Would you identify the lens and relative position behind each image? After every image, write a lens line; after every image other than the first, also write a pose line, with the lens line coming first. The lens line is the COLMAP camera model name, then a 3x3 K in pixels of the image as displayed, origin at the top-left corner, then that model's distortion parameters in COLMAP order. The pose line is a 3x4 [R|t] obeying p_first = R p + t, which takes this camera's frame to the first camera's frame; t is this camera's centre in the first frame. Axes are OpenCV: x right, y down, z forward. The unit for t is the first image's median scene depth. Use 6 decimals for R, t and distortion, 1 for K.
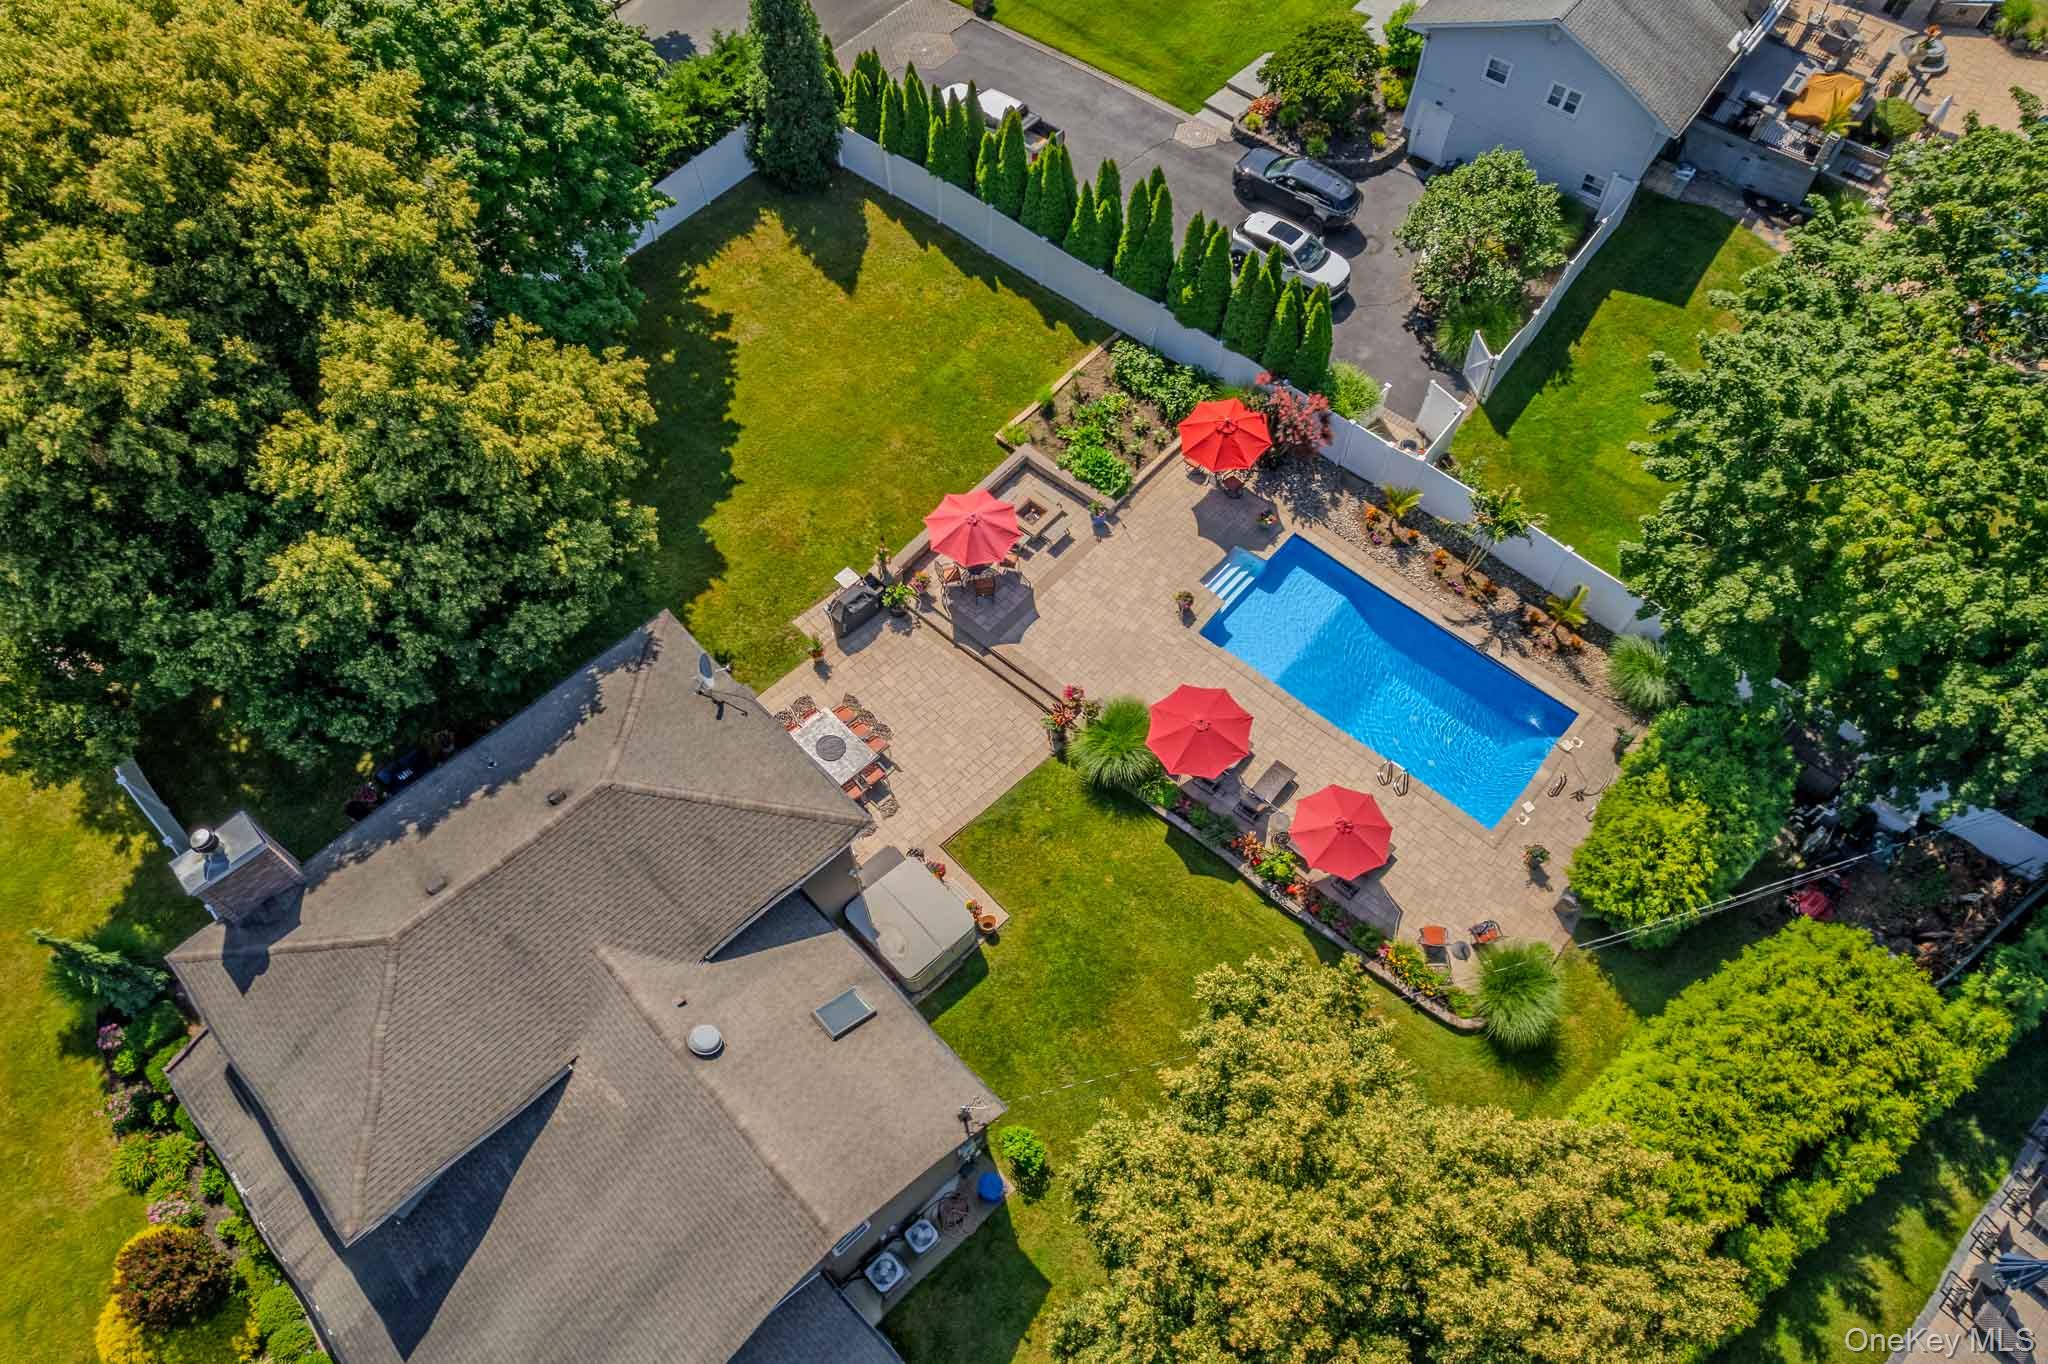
lens RADIAL K [[1367.5, 0, 1024.0], [0, 1367.5, 682.0], [0, 0, 1]] dist [-0.033488, -0.002497]
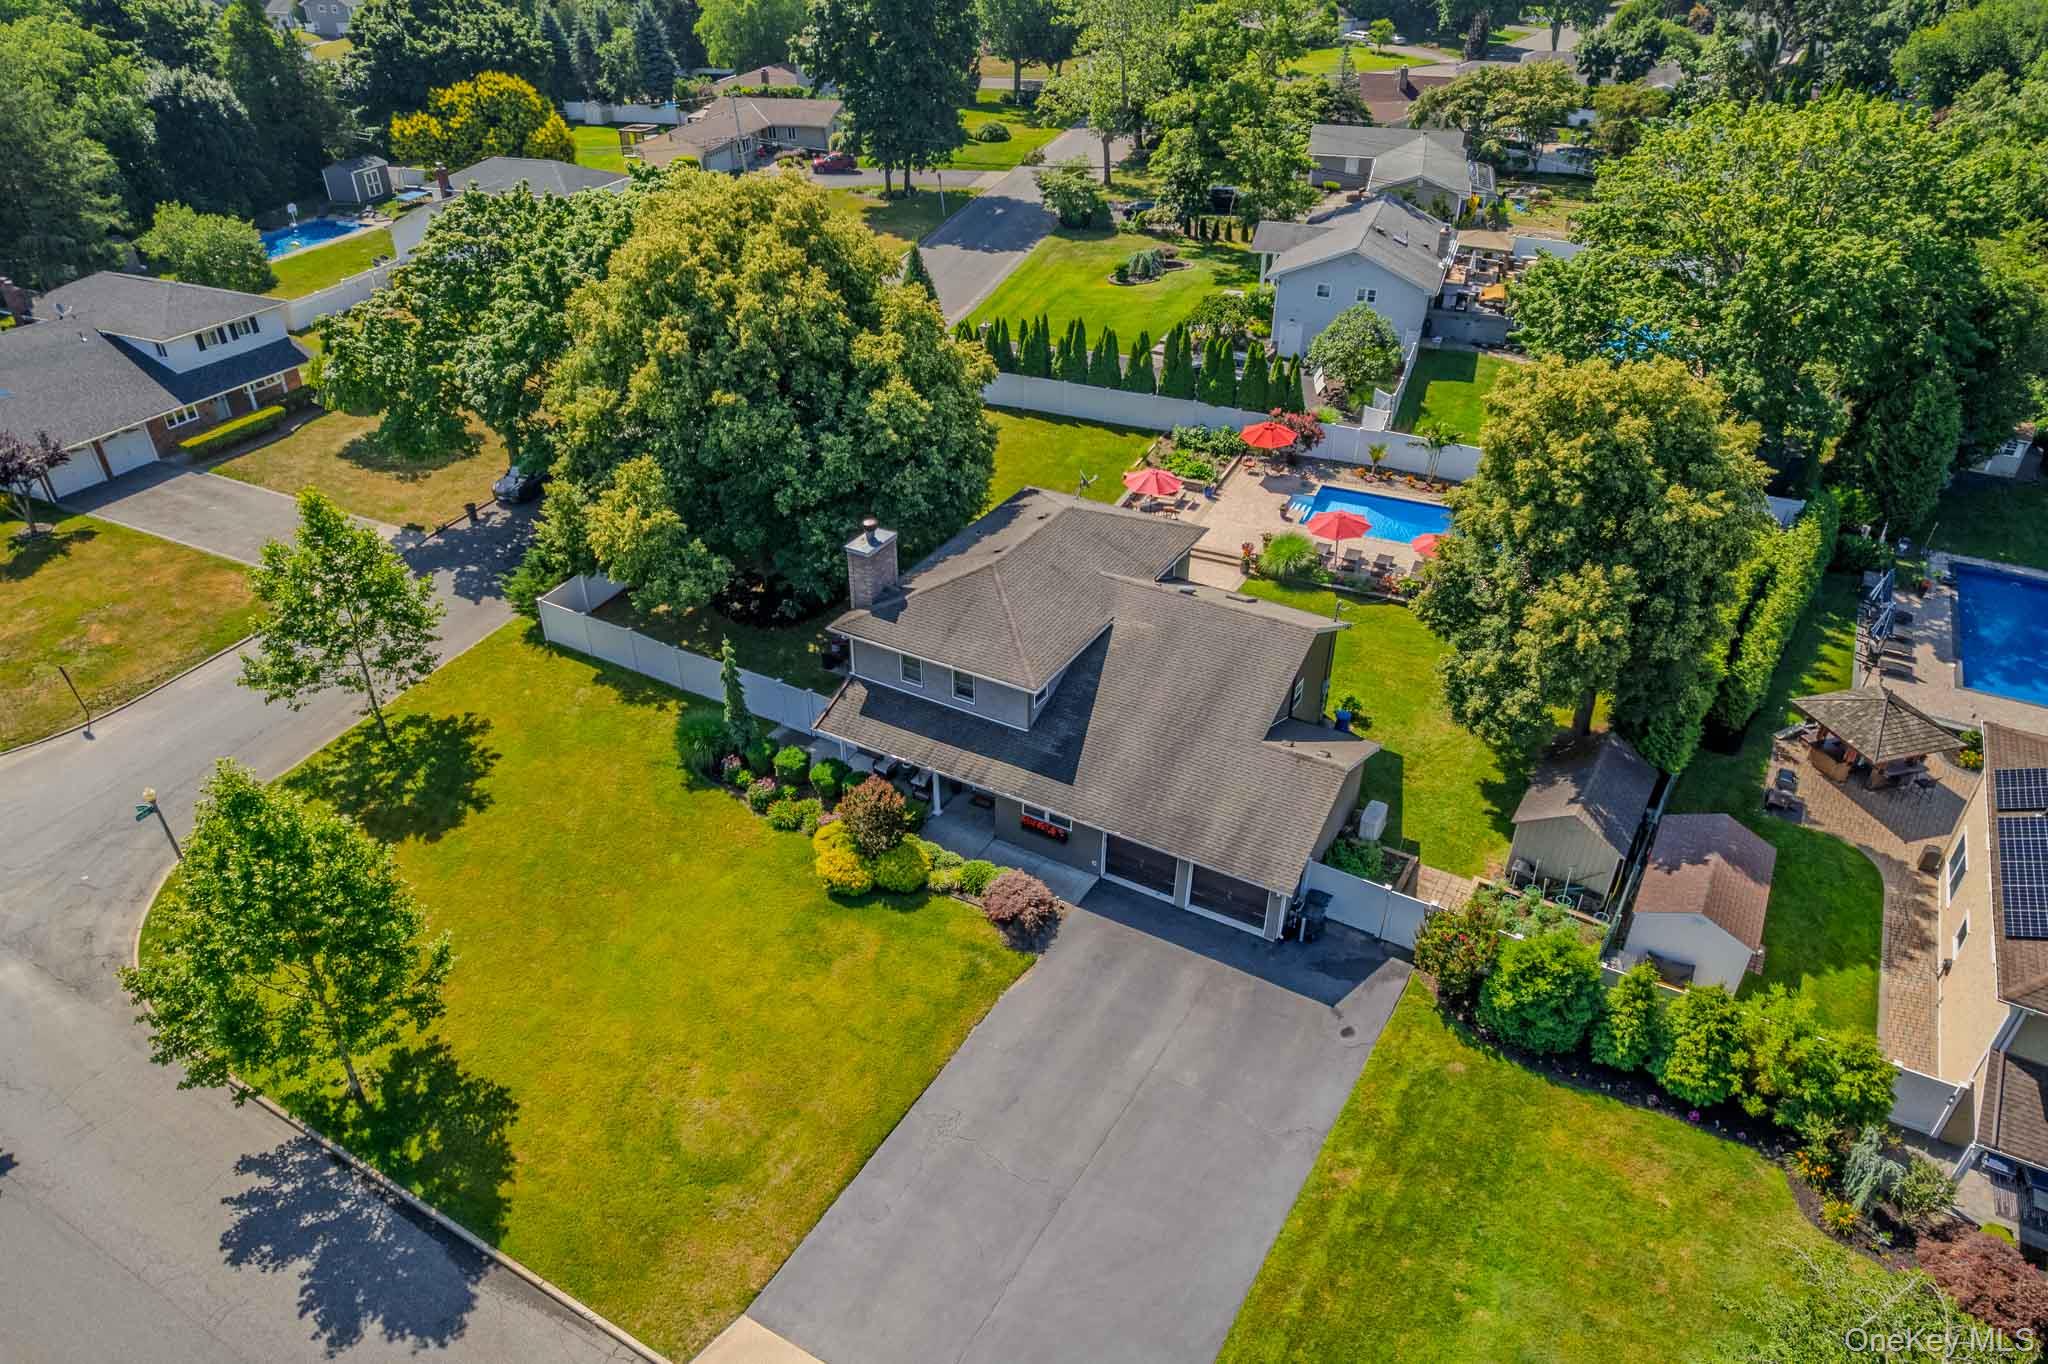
lens RADIAL K [[1333.4, 0, 1024.0], [0, 1333.4, 682.0], [0, 0, 1]] dist [-0.035292, 0.003921]
pose [[0.958886, -0.150359, 0.240687, -0.566004], [0.240865, 0.879682, -0.410053, 0.667508], [-0.150073, 0.451168, 0.879731, -0.241125]]
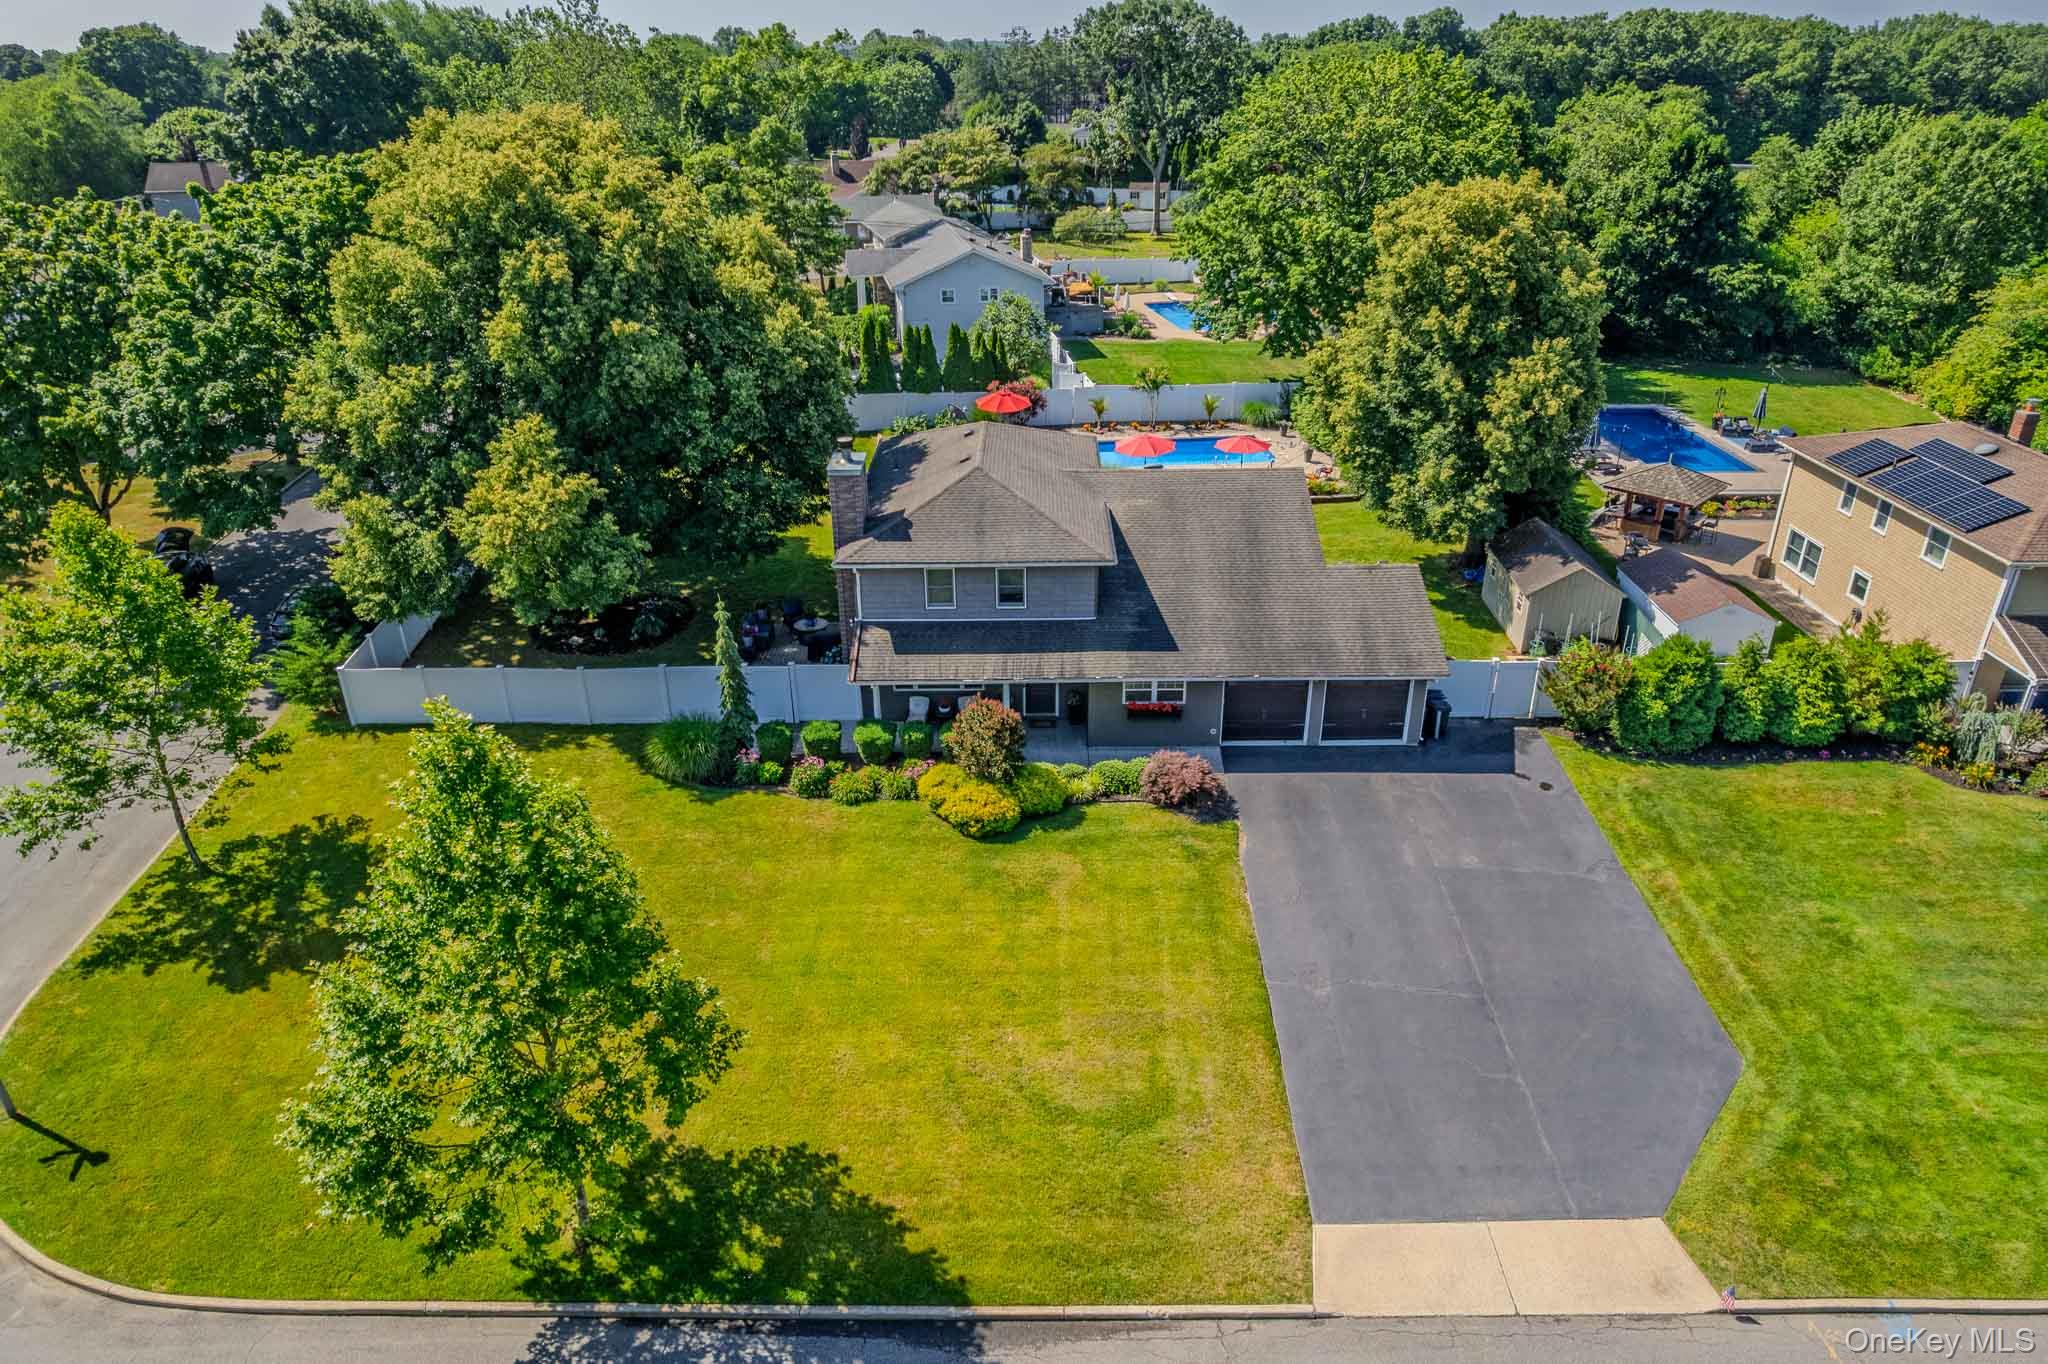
lens RADIAL K [[1333.4, 0, 1024.0], [0, 1333.4, 682.0], [0, 0, 1]] dist [-0.035292, 0.003921]
pose [[0.687681, -0.315975, 0.653647, -0.989565], [0.622502, 0.719935, -0.306896, 0.564375], [-0.373612, 0.617944, 0.691780, 0.090112]]
